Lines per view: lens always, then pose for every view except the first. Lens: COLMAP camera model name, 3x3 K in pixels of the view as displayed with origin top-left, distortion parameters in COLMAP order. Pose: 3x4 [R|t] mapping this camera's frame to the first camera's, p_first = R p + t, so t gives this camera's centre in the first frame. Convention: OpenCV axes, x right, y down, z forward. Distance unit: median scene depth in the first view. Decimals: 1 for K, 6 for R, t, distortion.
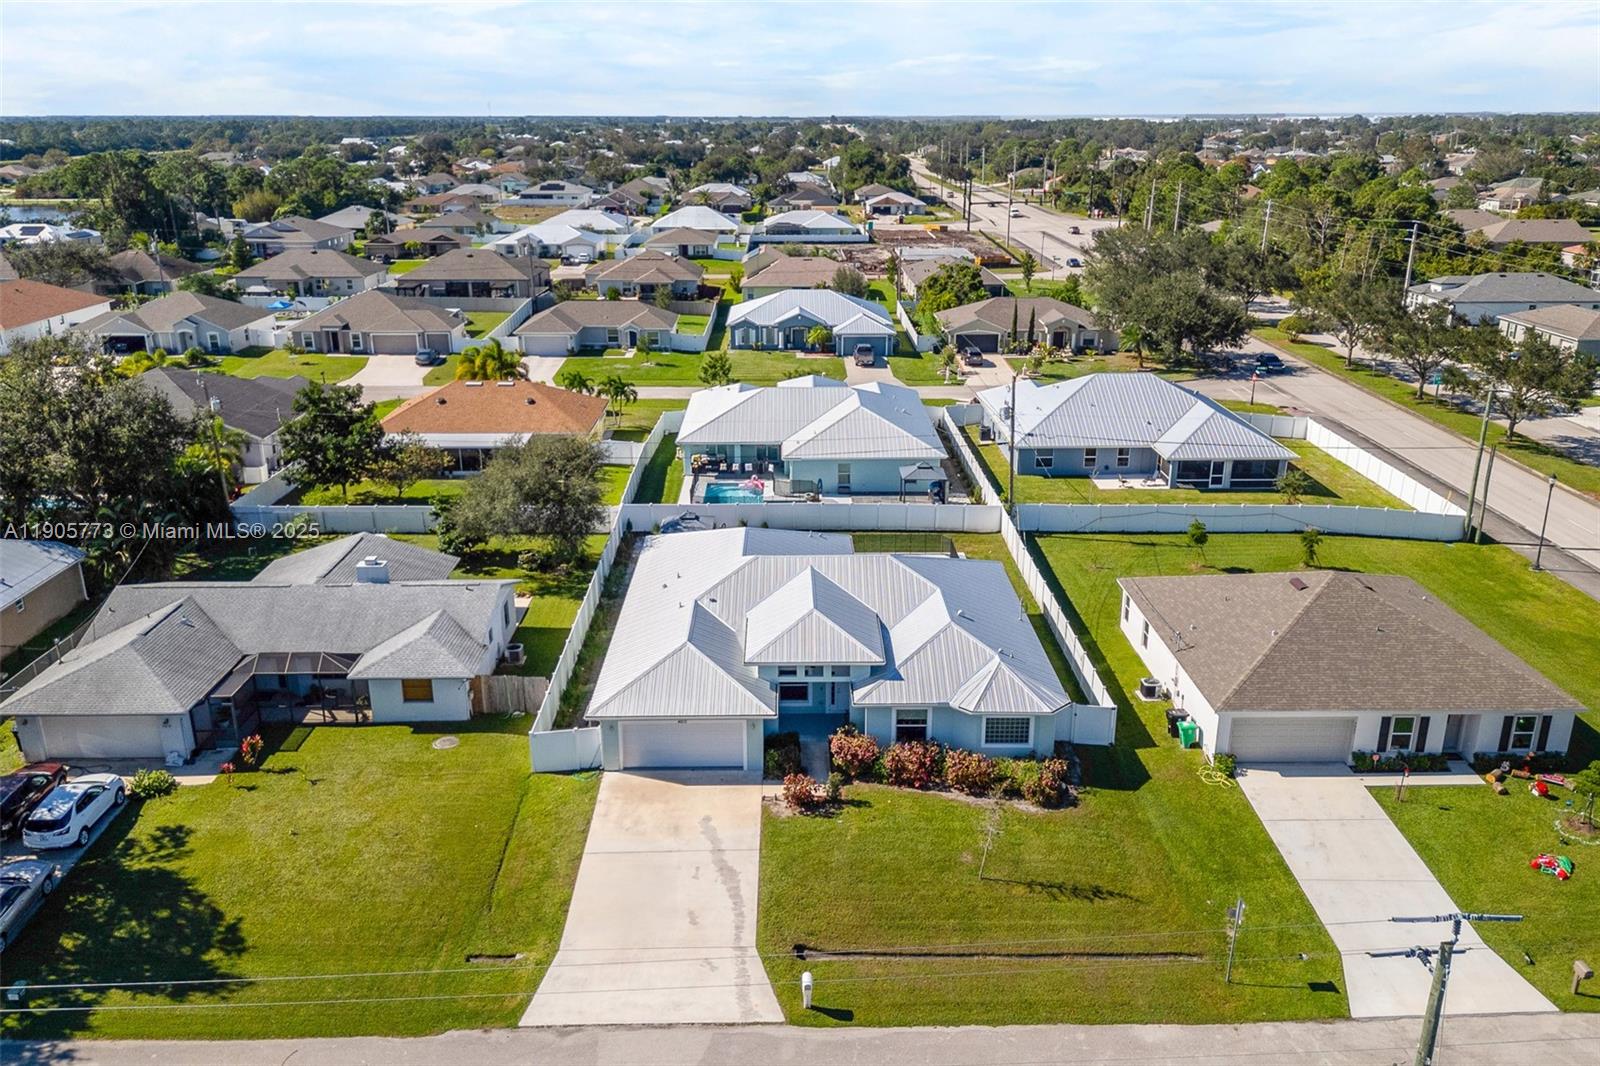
lens RADIAL K [[1277.8, 0, 800.0], [0, 1277.8, 533.0], [0, 0, 1]] dist [0.015201, -0.000859]
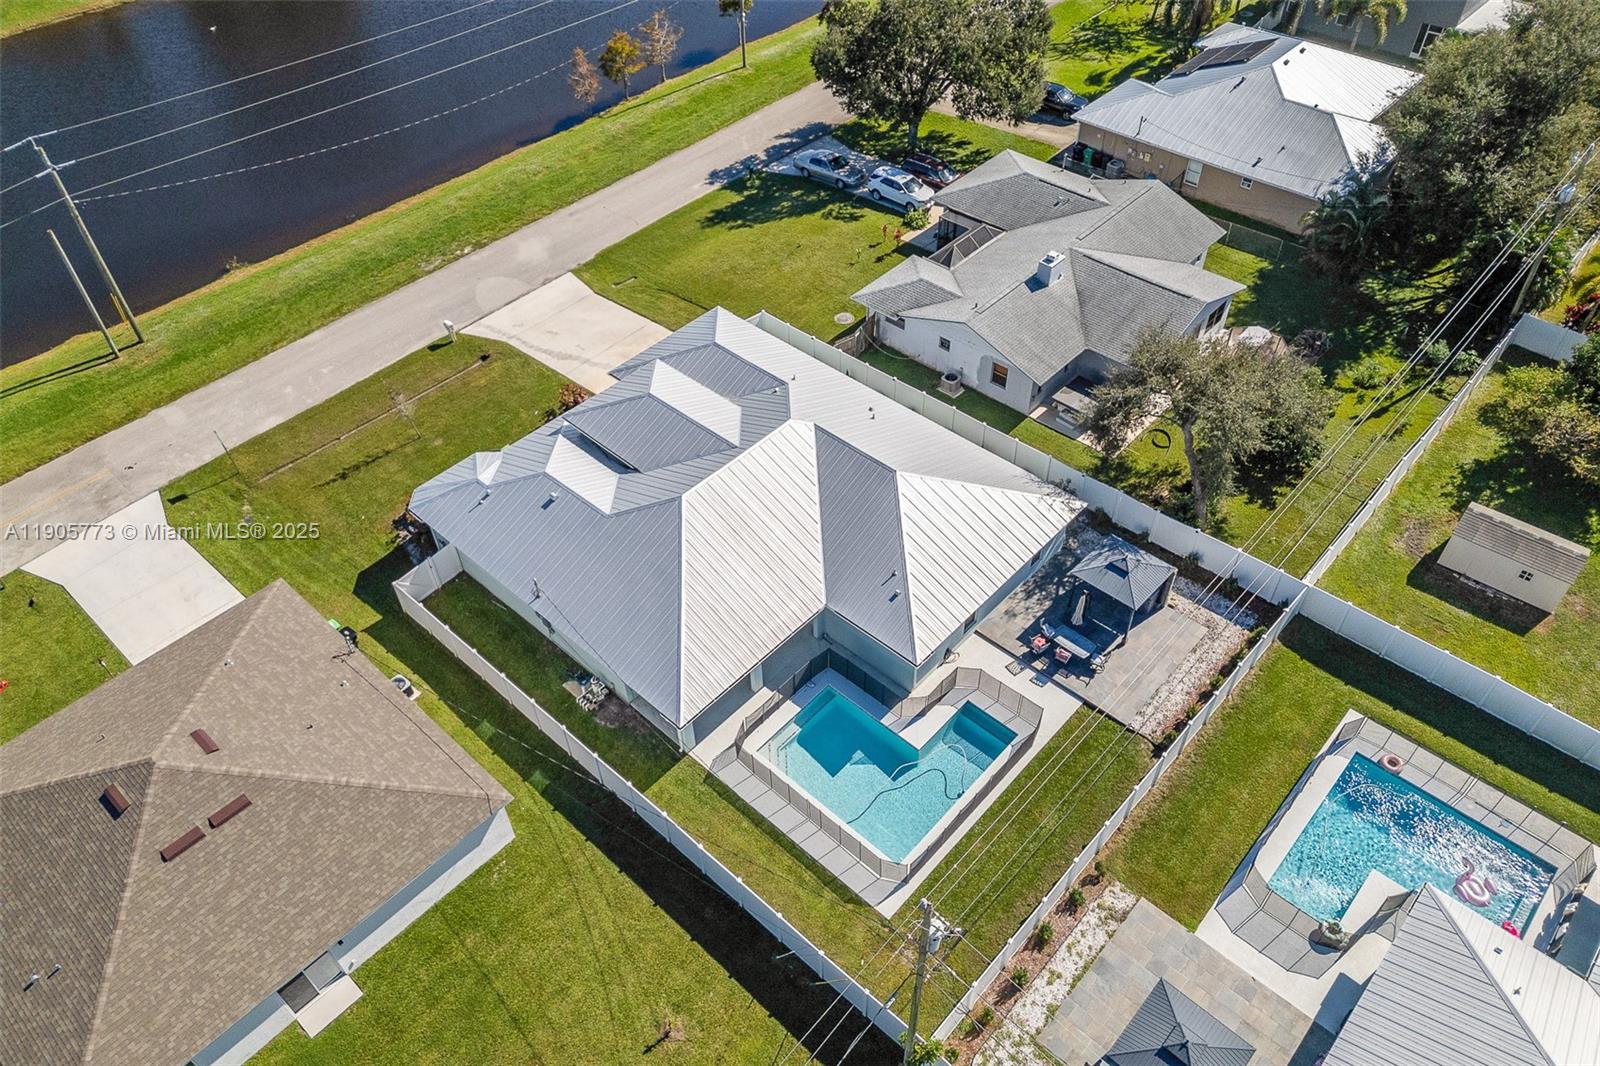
lens RADIAL K [[1162.6, 0, 794.2], [0, 1162.6, 502.5], [0, 0, 1]] dist [0.056822, -0.002779]
pose [[-0.692159, 0.510596, -0.510106, 0.487251], [-0.201876, 0.541595, 0.816040, -0.732773], [0.692937, 0.667808, -0.271793, 1.490530]]
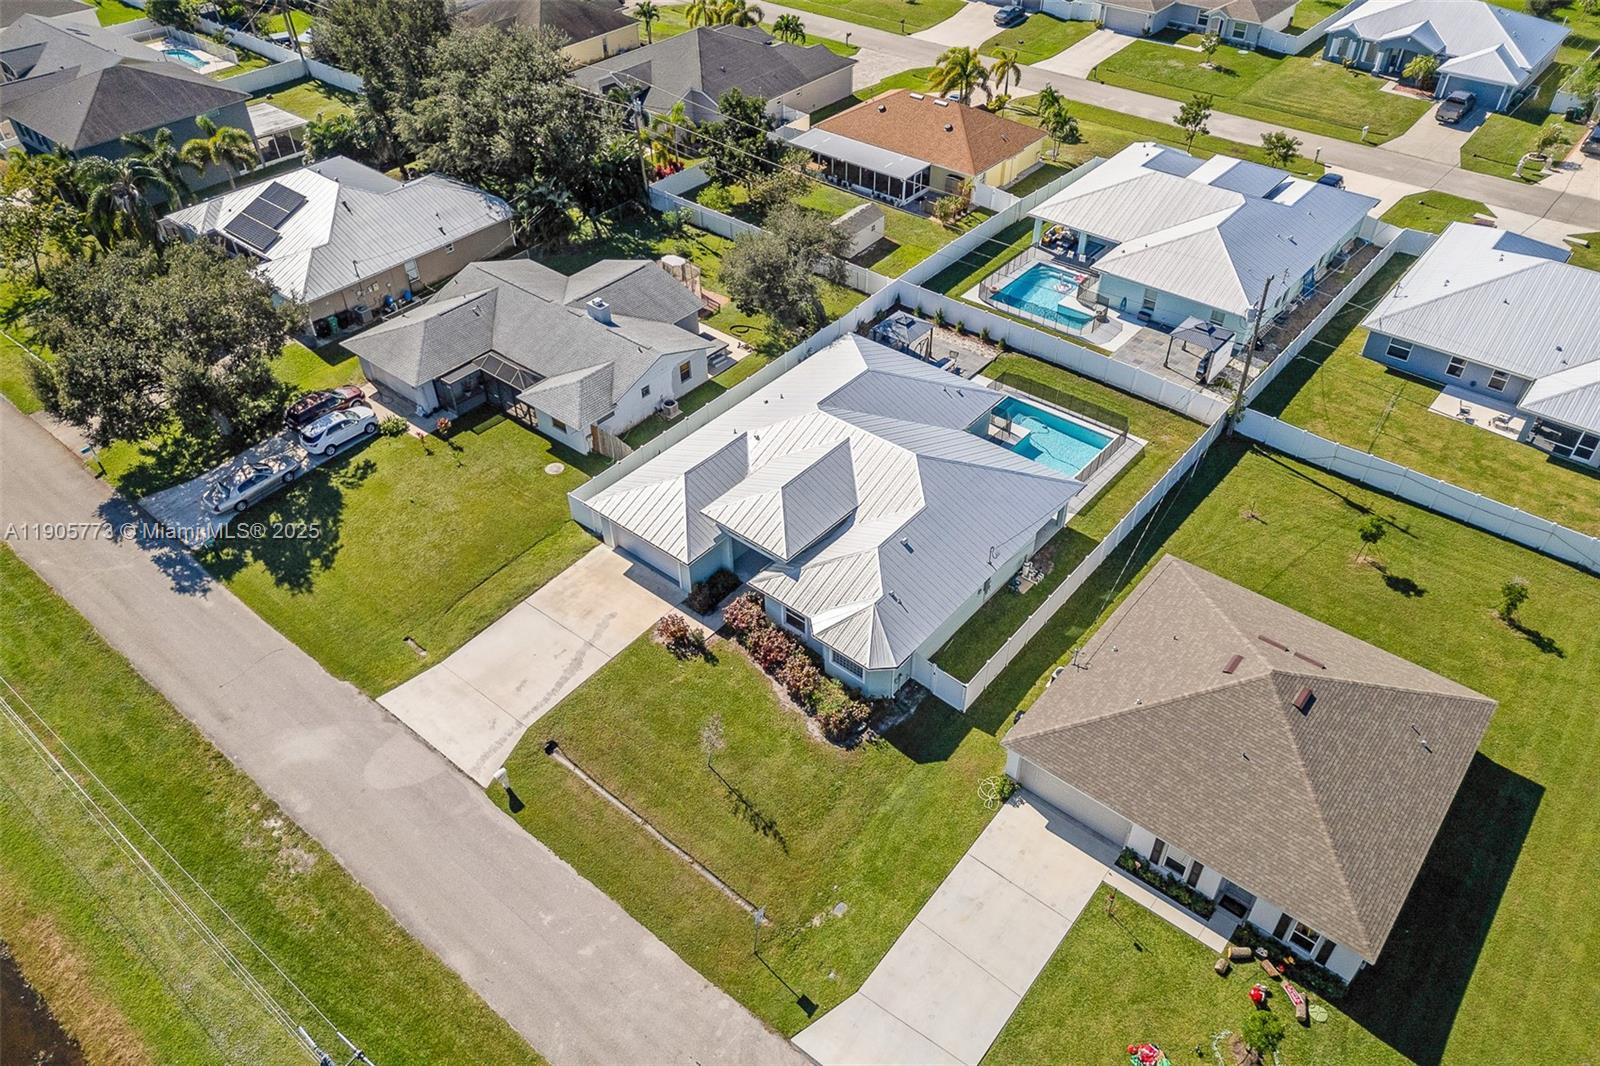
lens RADIAL K [[1127.4, 0, 800.0], [0, 1127.4, 533.0], [0, 0, 1]] dist [0.048854, -0.002742]
pose [[0.756777, 0.424198, -0.497337, 0.585684], [-0.197870, 0.873800, 0.444207, -0.386467], [0.623005, -0.237758, 0.745208, 0.255281]]
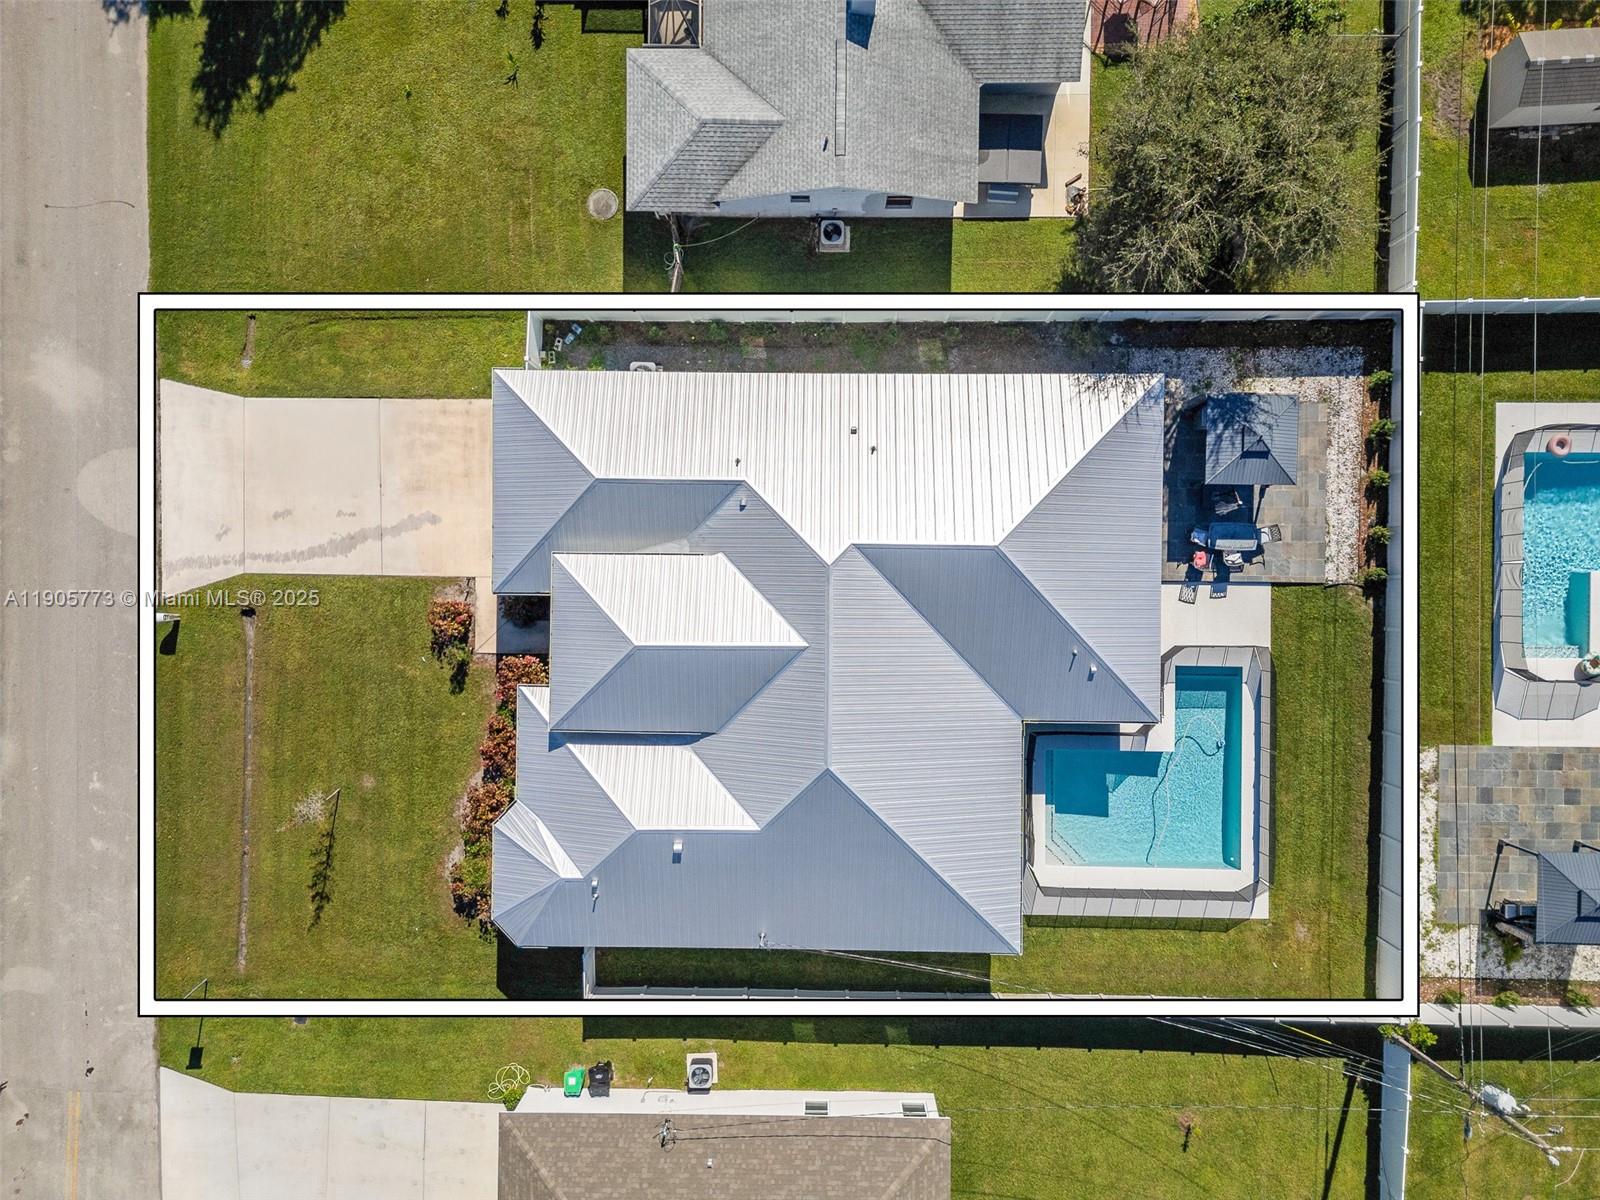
lens RADIAL K [[1138.0, 0, 800.0], [0, 1138.0, 600.0], [0, 0, 1]] dist [0.034350, 0.004726]
pose [[-0.026663, 0.999613, 0.007913, -0.025235], [-0.291078, -0.015337, 0.956576, -0.638573], [0.956328, 0.023202, 0.291374, 0.958358]]
